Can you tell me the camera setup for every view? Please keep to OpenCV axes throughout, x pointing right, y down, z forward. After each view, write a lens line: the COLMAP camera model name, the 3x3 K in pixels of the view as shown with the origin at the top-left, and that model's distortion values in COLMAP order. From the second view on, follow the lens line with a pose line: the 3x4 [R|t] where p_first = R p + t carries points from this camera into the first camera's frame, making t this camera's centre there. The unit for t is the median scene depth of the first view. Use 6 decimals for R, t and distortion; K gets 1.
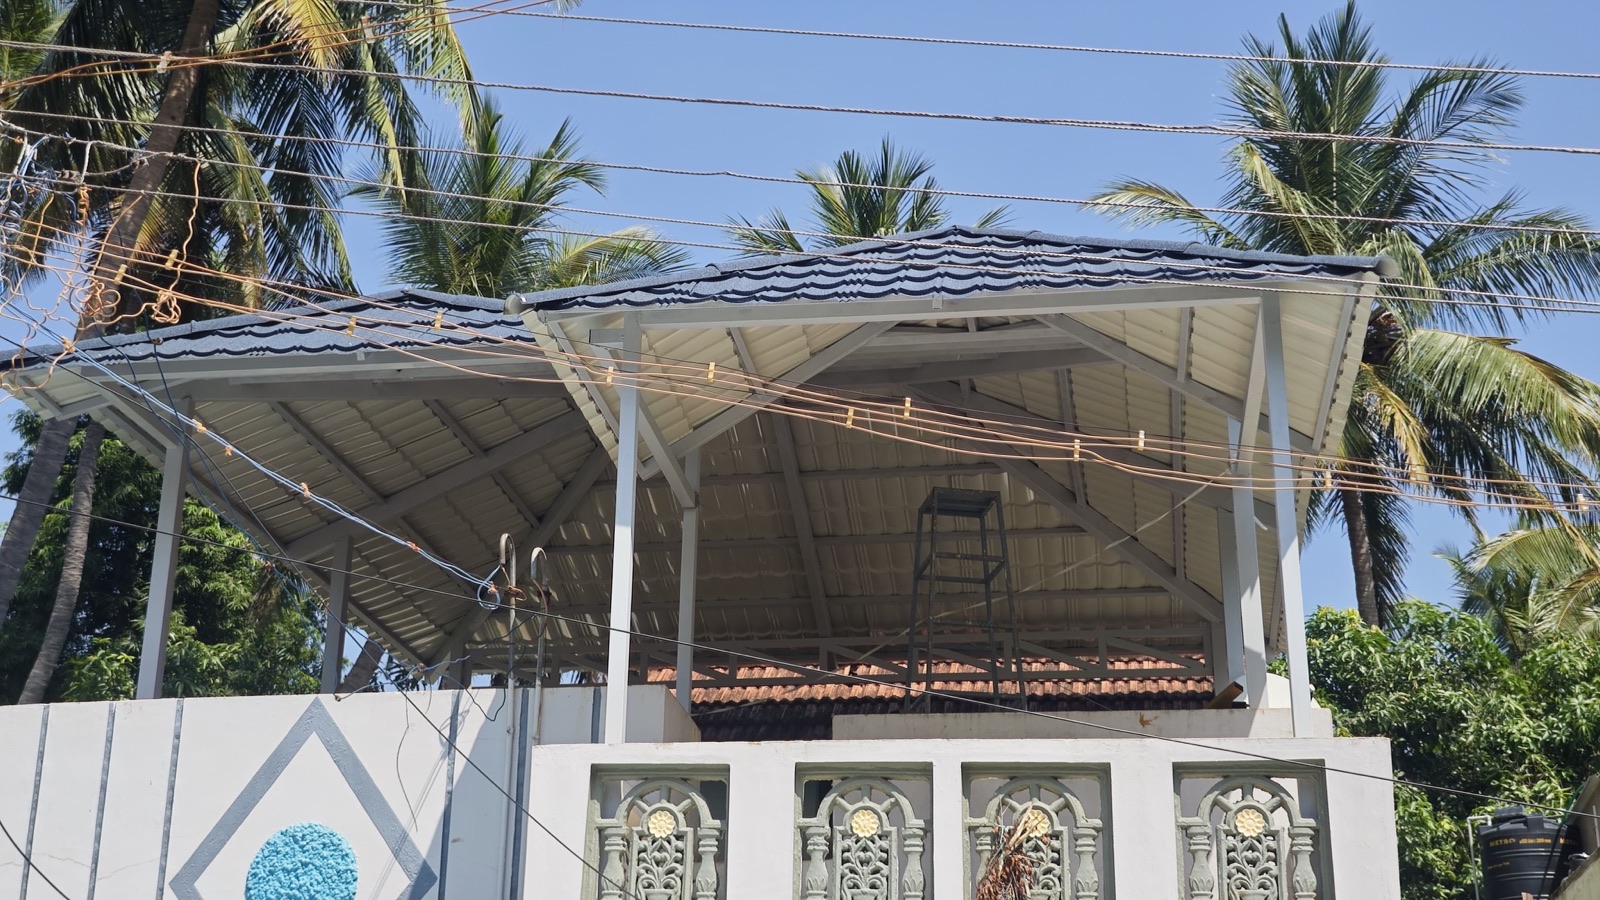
lens RADIAL K [[2307.8, 0, 800.0], [0, 2307.8, 450.0], [0, 0, 1]] dist [0.054903, 0.014357]
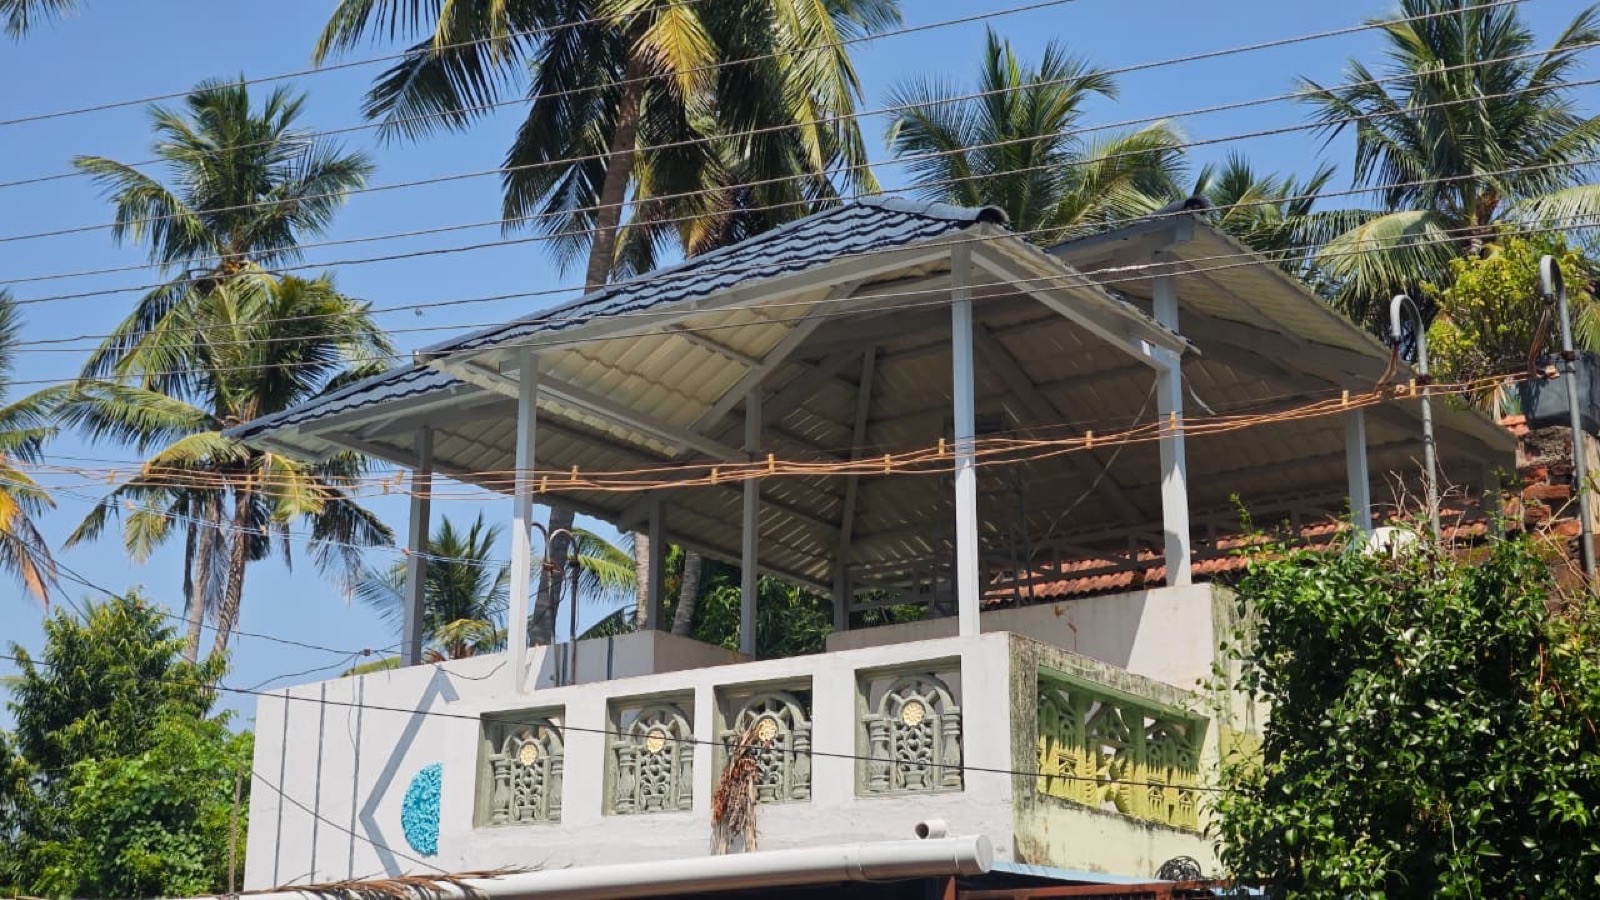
lens RADIAL K [[2258.9, 0, 800.0], [0, 2258.9, 450.0], [0, 0, 1]] dist [0.112474, 0.021482]
pose [[0.893028, -0.141623, -0.427135, 0.518149], [0.168497, 0.985371, 0.025567, -0.008368], [0.417265, -0.094803, 0.903827, -0.040264]]
